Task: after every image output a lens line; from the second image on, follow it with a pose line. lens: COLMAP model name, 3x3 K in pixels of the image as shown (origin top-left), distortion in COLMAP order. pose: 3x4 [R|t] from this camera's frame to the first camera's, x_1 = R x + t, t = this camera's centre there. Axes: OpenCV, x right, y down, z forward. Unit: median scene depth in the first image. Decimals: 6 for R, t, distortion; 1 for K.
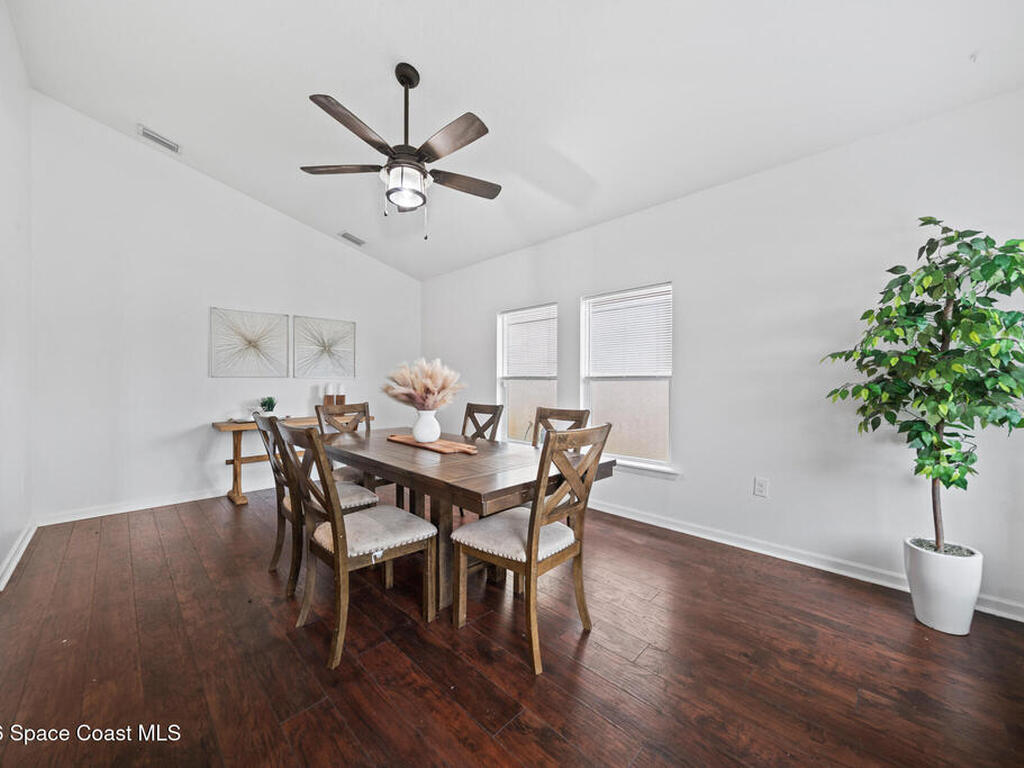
lens RADIAL K [[391.0, 0, 516.5], [0, 391.0, 389.4], [0, 0, 1]] dist [-0.010936, -0.000069]
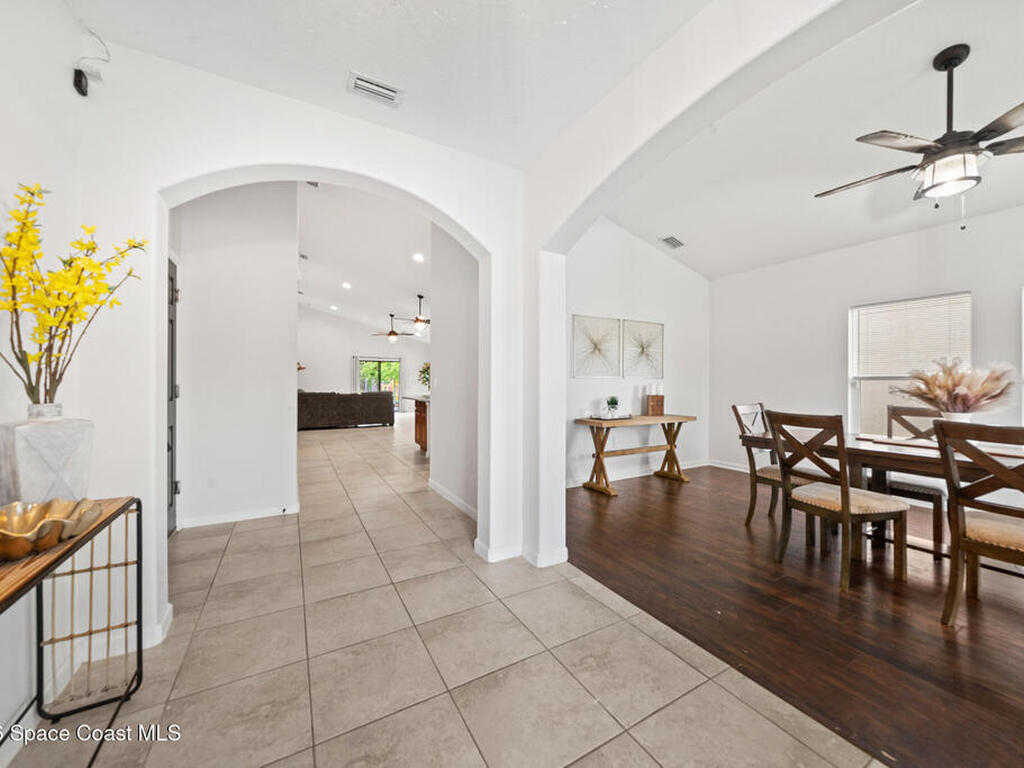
lens RADIAL K [[394.1, 0, 512.0], [0, 394.1, 384.0], [0, 0, 1]] dist [-0.009131, 0.000031]
pose [[0.958259, 0.005240, -0.285853, -0.552909], [-0.010454, 0.999806, -0.016716, 0.008124], [0.285709, 0.019007, 0.958128, -0.108530]]
